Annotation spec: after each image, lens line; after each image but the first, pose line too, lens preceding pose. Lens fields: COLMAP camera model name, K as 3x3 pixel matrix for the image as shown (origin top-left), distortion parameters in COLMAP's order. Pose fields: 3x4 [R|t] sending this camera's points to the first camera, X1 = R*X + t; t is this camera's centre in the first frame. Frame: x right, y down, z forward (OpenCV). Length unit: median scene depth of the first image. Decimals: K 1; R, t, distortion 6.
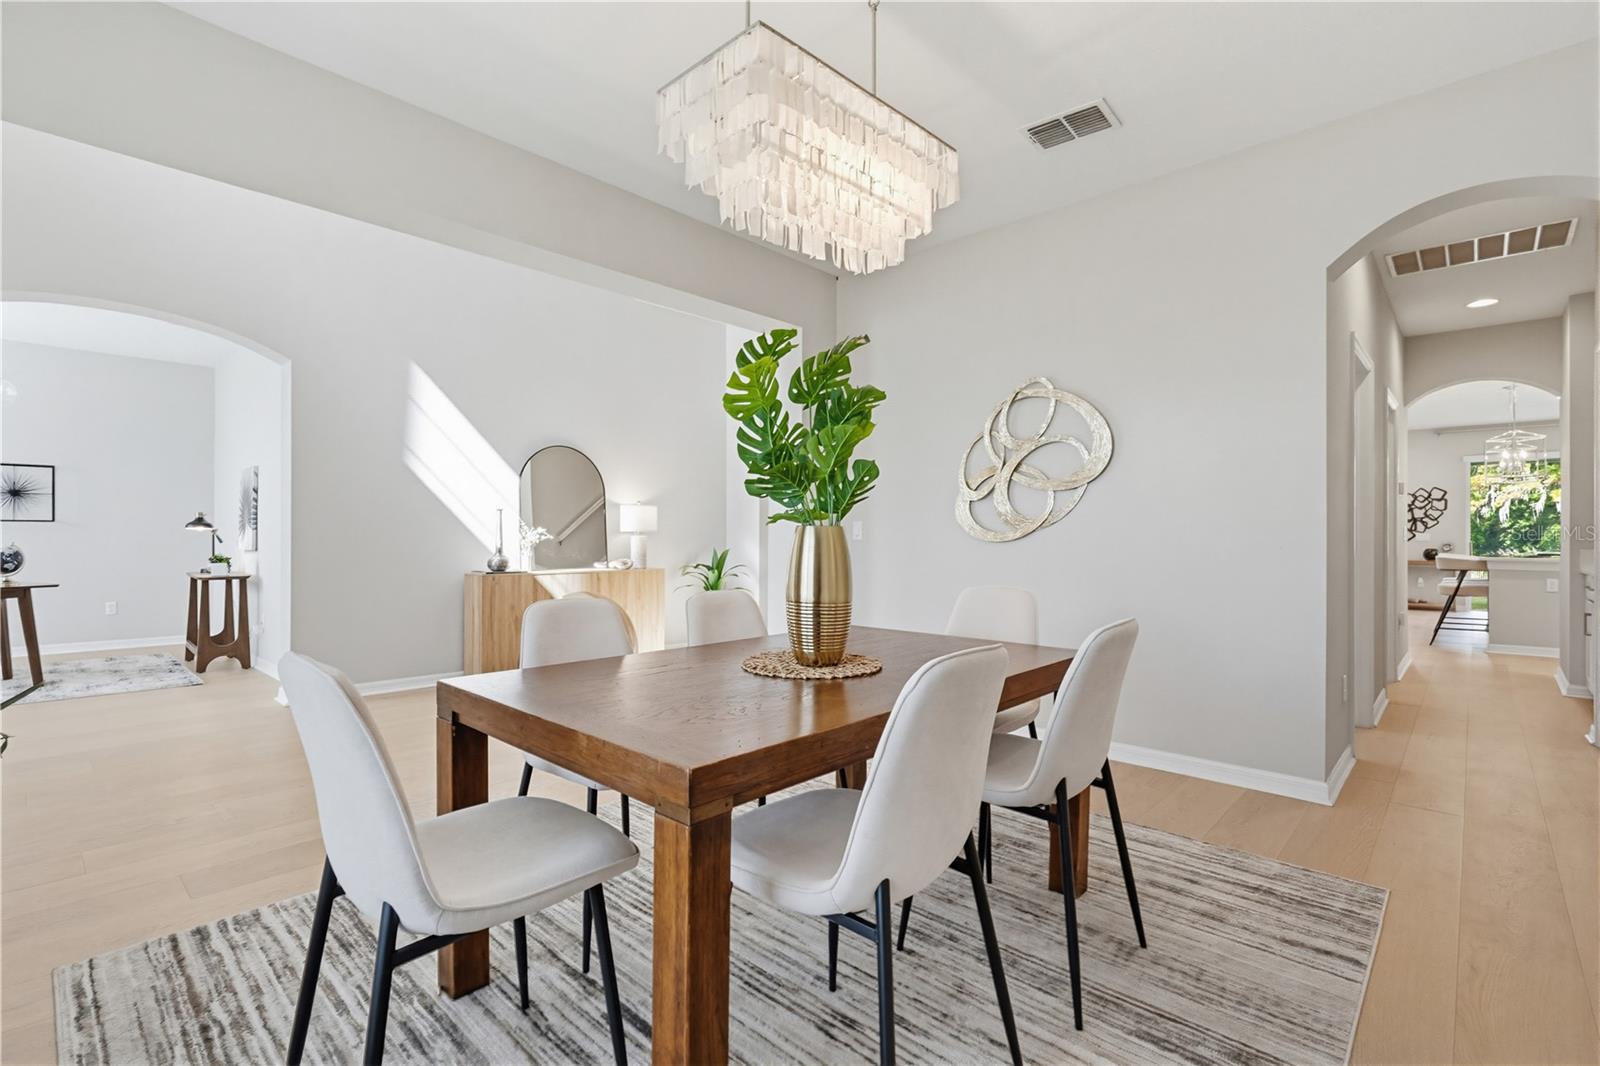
lens RADIAL K [[706.7, 0, 807.2], [0, 706.7, 530.6], [0, 0, 1]] dist [-0.000004, -0.000017]
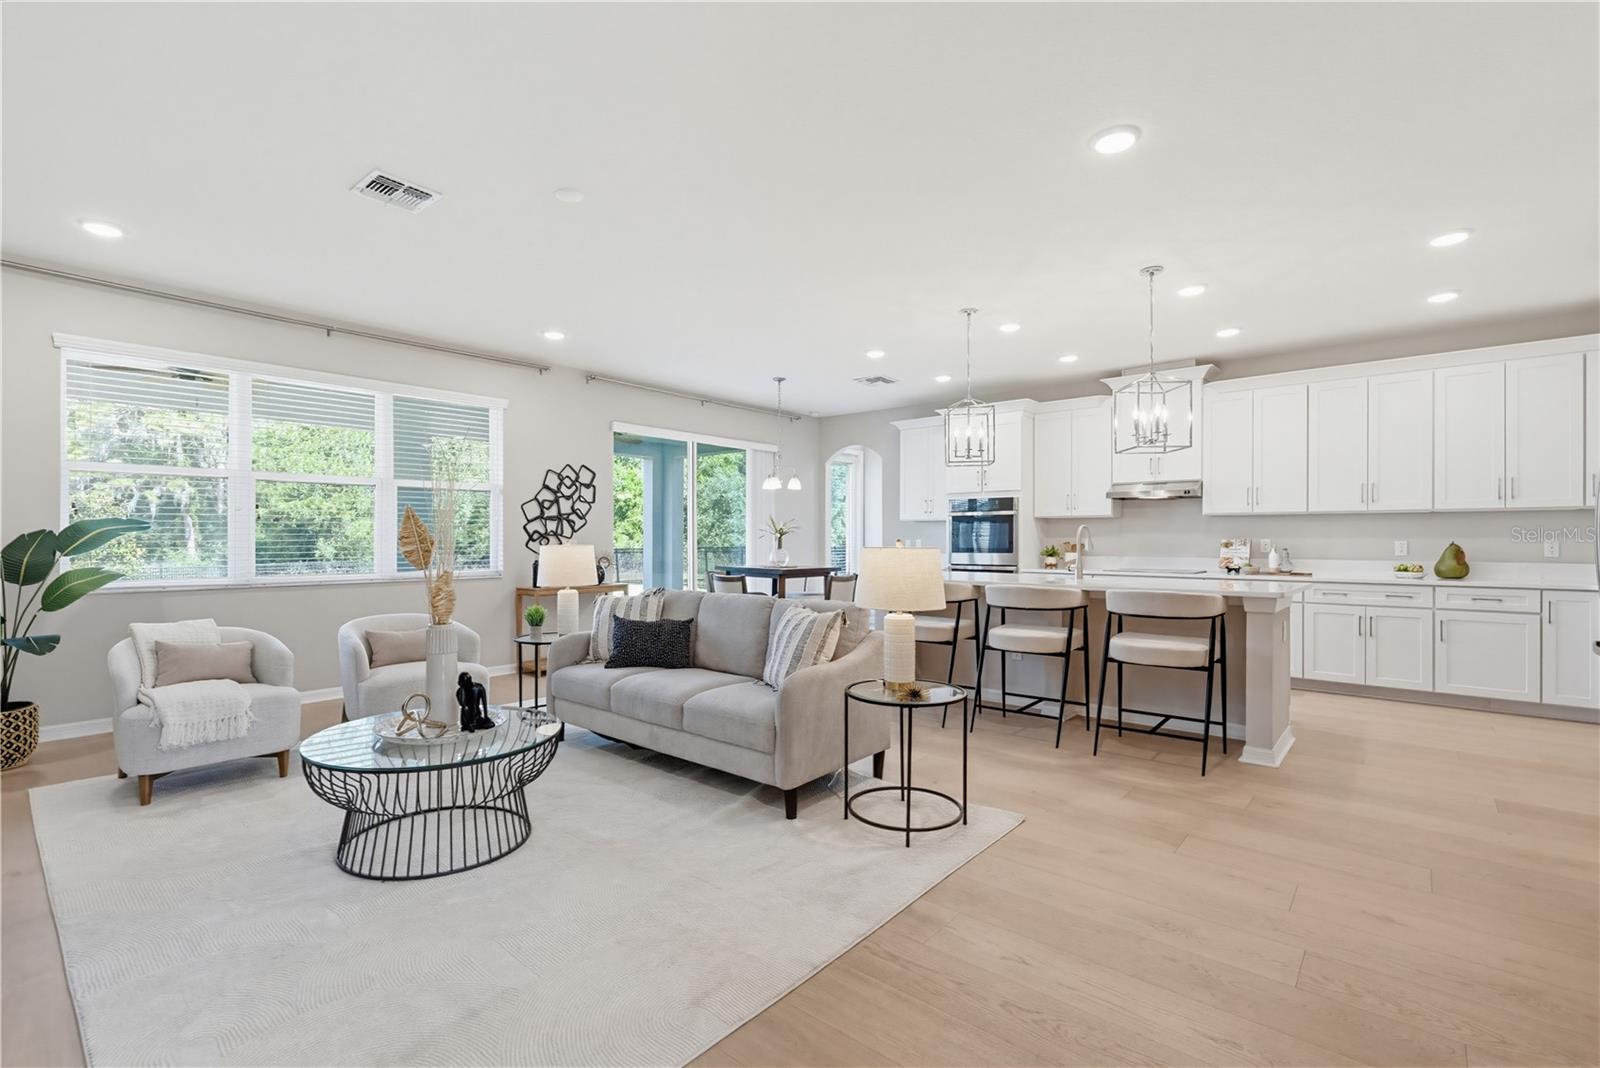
lens RADIAL K [[712.3, 0, 789.2], [0, 712.3, 536.3], [0, 0, 1]] dist [0.000763, -0.002096]
pose [[-0.025100, 0.001937, 0.999683, 0.046376], [-0.010632, 0.999941, -0.002204, 0.000042], [-0.999628, -0.010684, -0.025077, 0.148465]]
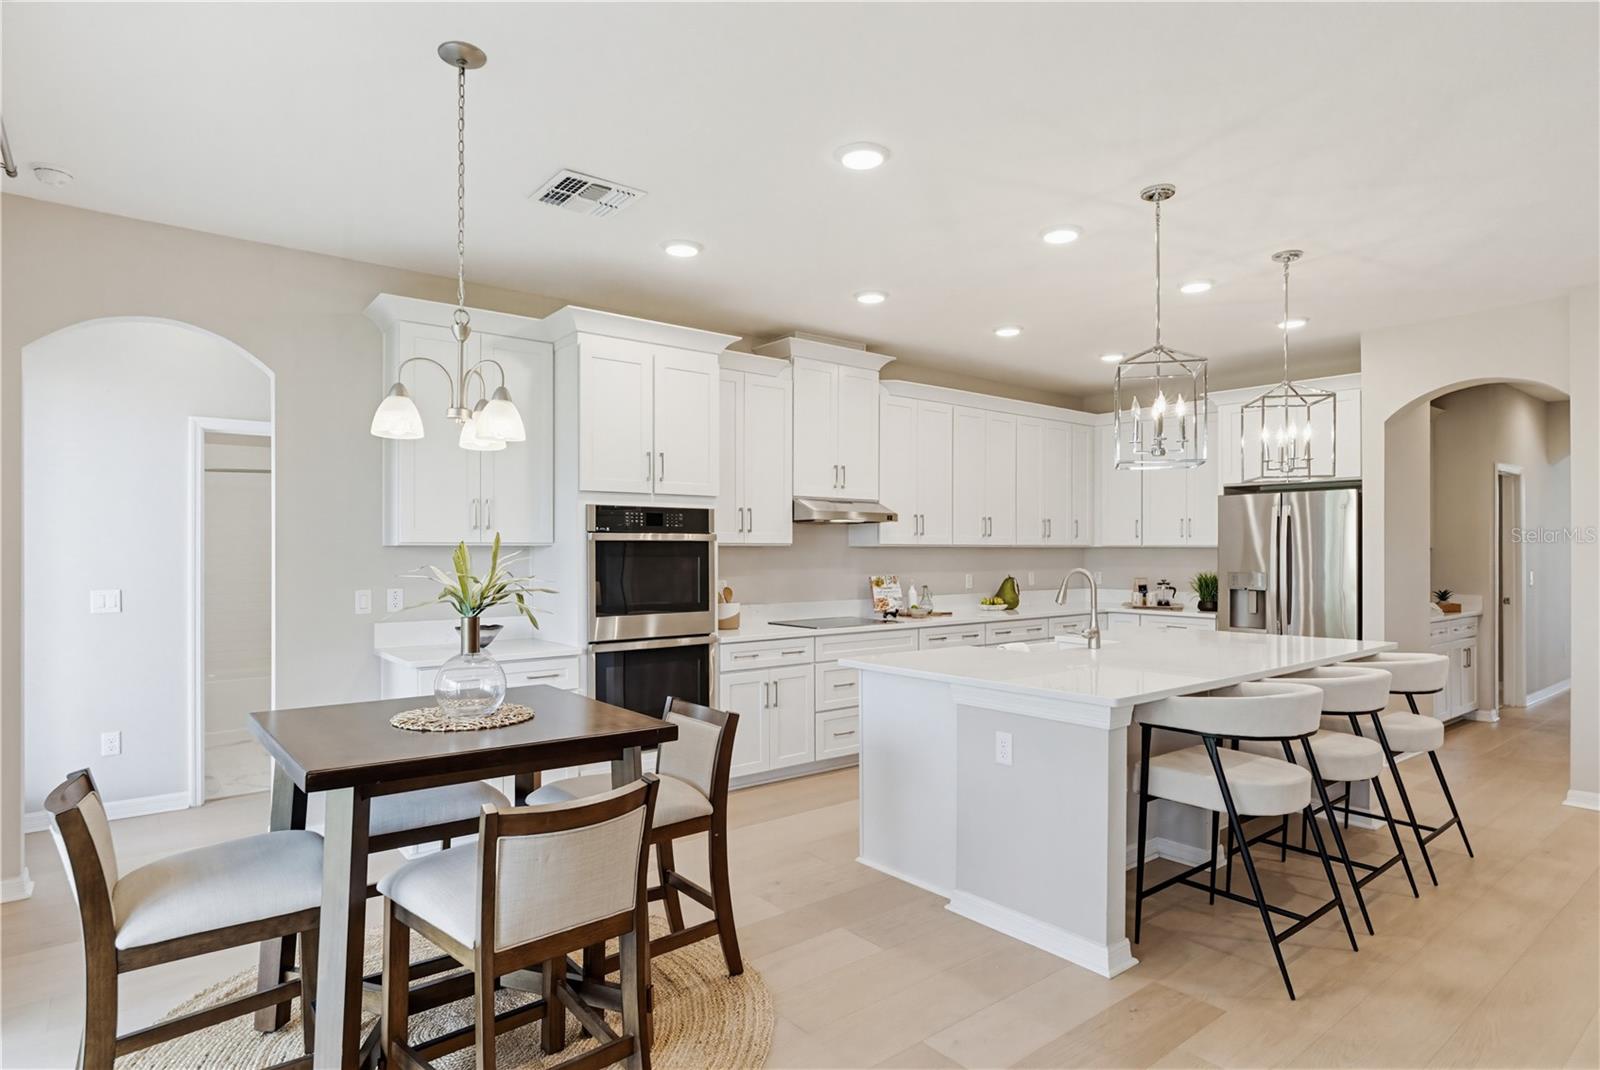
lens RADIAL K [[867.9, 0, 796.7], [0, 867.9, 548.0], [0, 0, 1]] dist [0.013847, -0.003851]
pose [[-0.990239, -0.009530, 0.139052, 0.139580], [-0.009886, 0.999949, -0.001875, -0.003325], [-0.139028, -0.003232, -0.990283, 0.183259]]
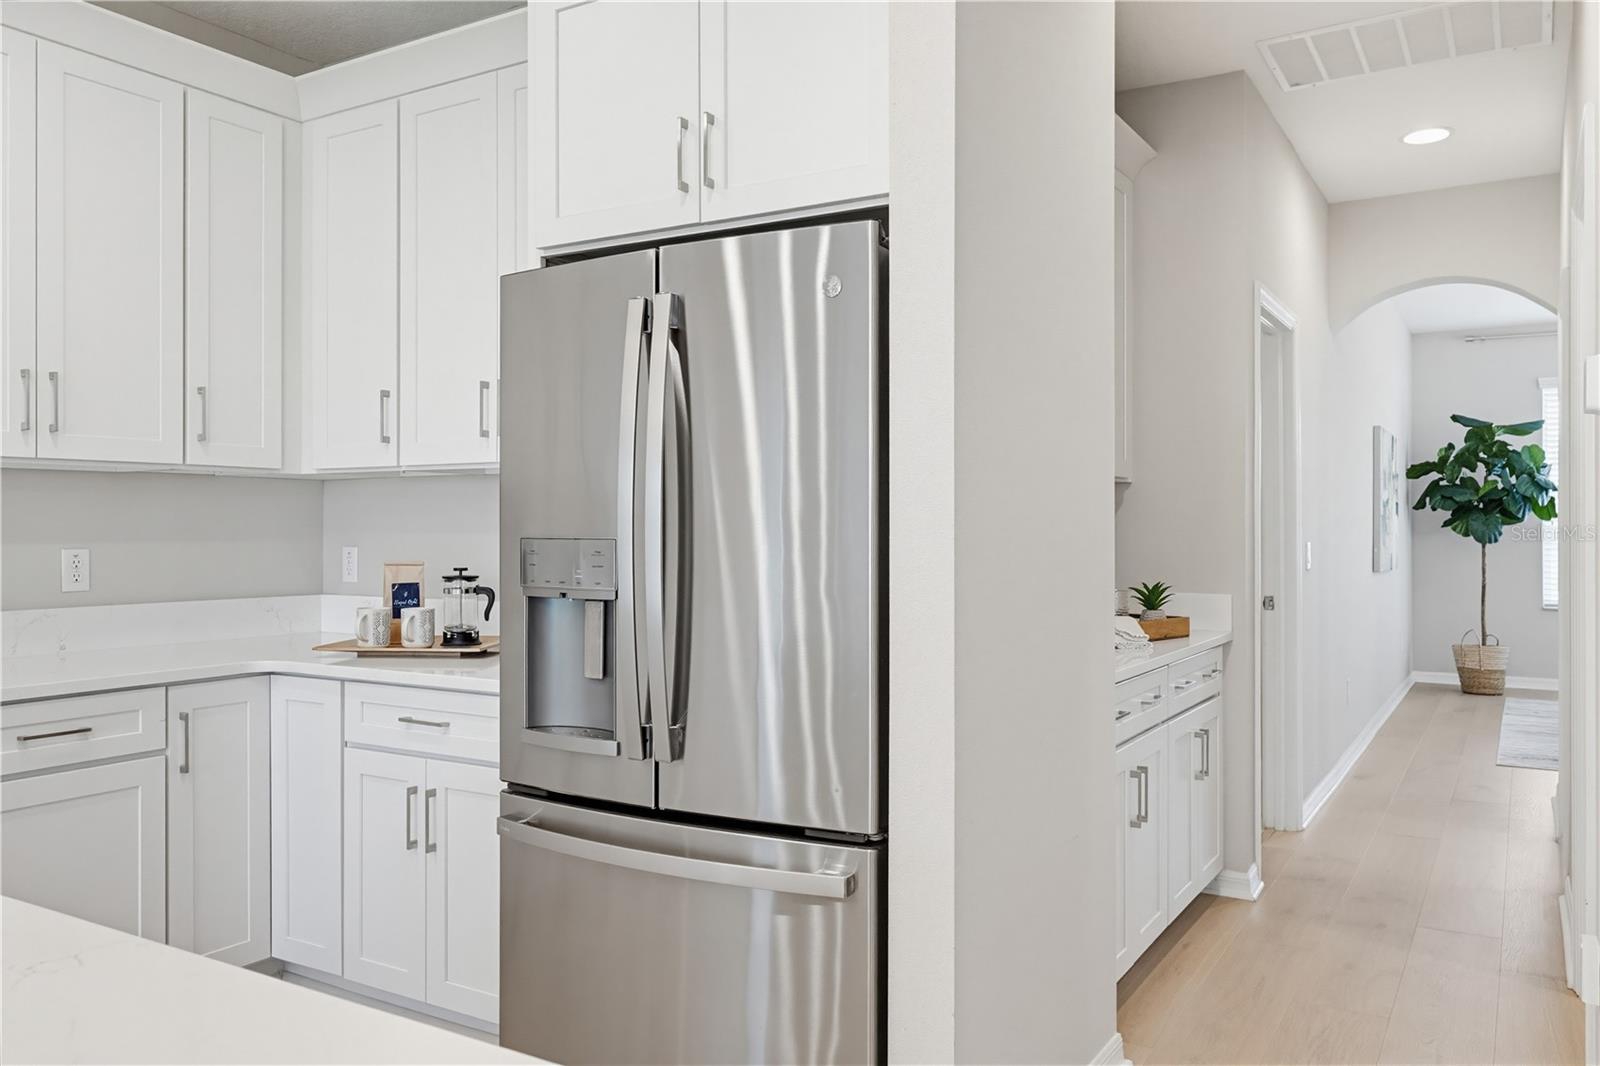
lens RADIAL K [[1201.8, 0, 785.8], [0, 1201.8, 529.3], [0, 0, 1]] dist [0.005467, -0.004267]
pose [[-0.981751, -0.007181, -0.190035, 0.103639], [-0.007115, 0.999974, -0.001032, -0.001570], [0.190037, 0.000338, -0.981777, 0.118528]]
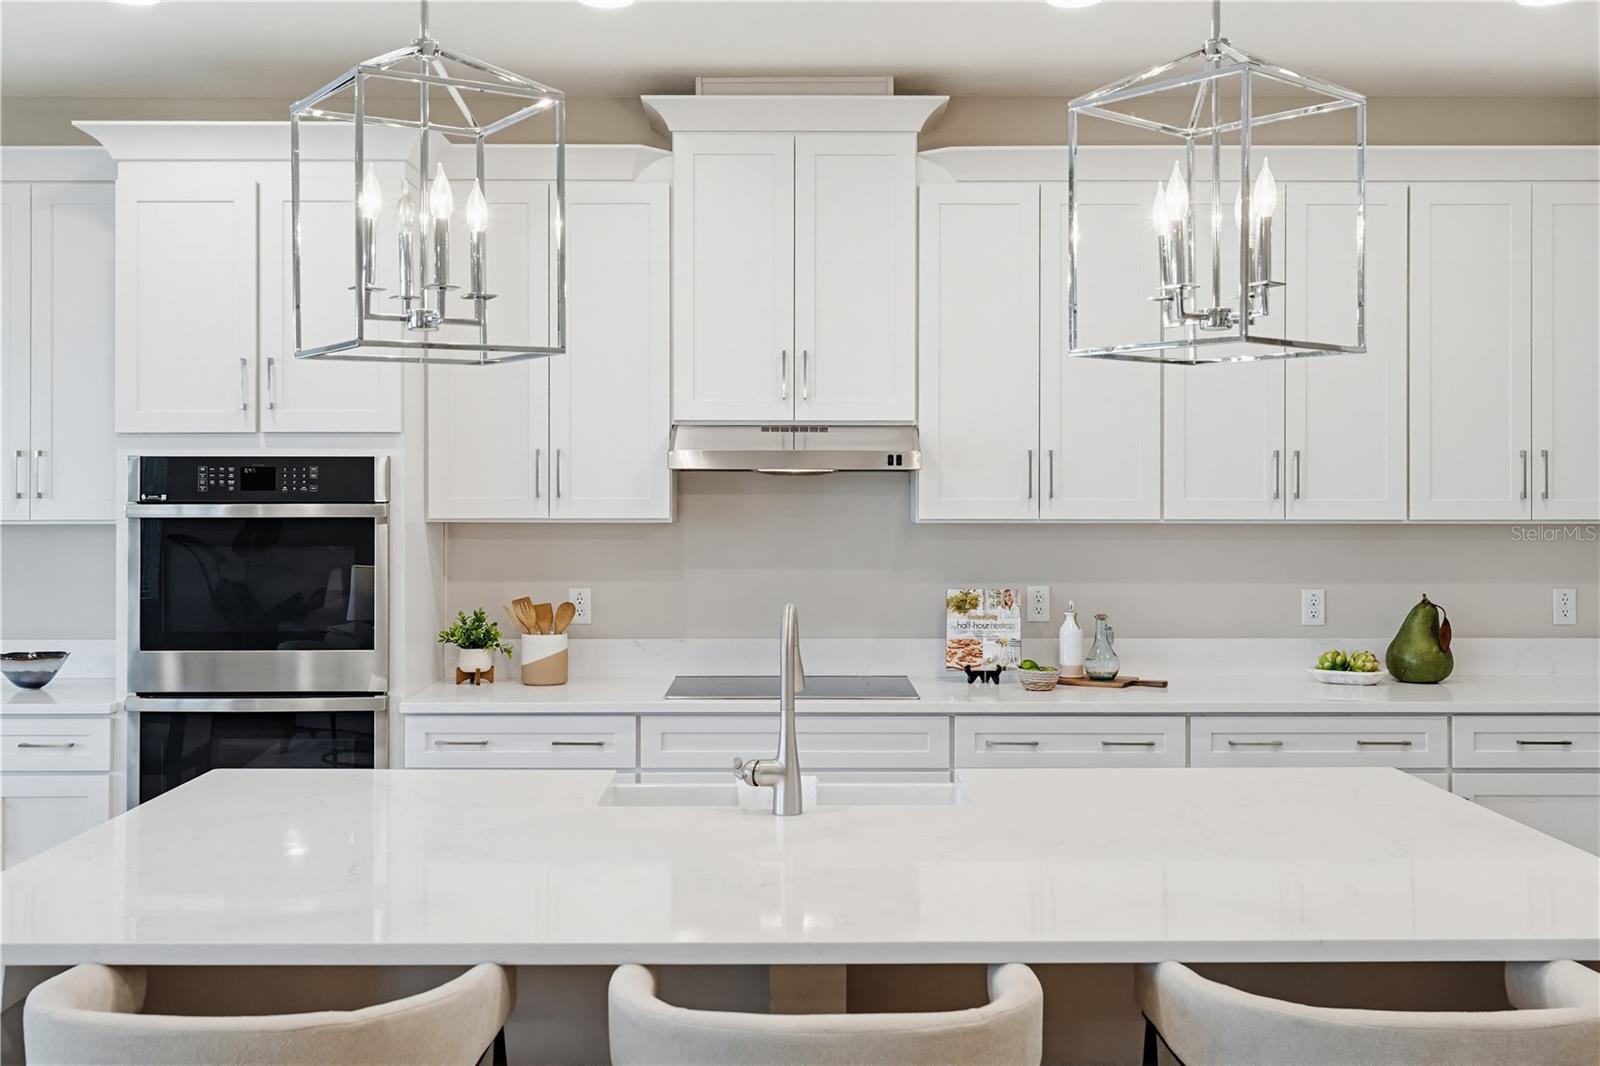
lens RADIAL K [[1529.4, 0, 812.8], [0, 1529.4, 497.6], [0, 0, 1]] dist [0.020934, 0.000000]
pose [[-0.686197, -0.007853, 0.727373, 0.093122], [-0.006749, 0.999967, 0.004429, -0.005333], [-0.727384, -0.001870, -0.686228, 0.143515]]
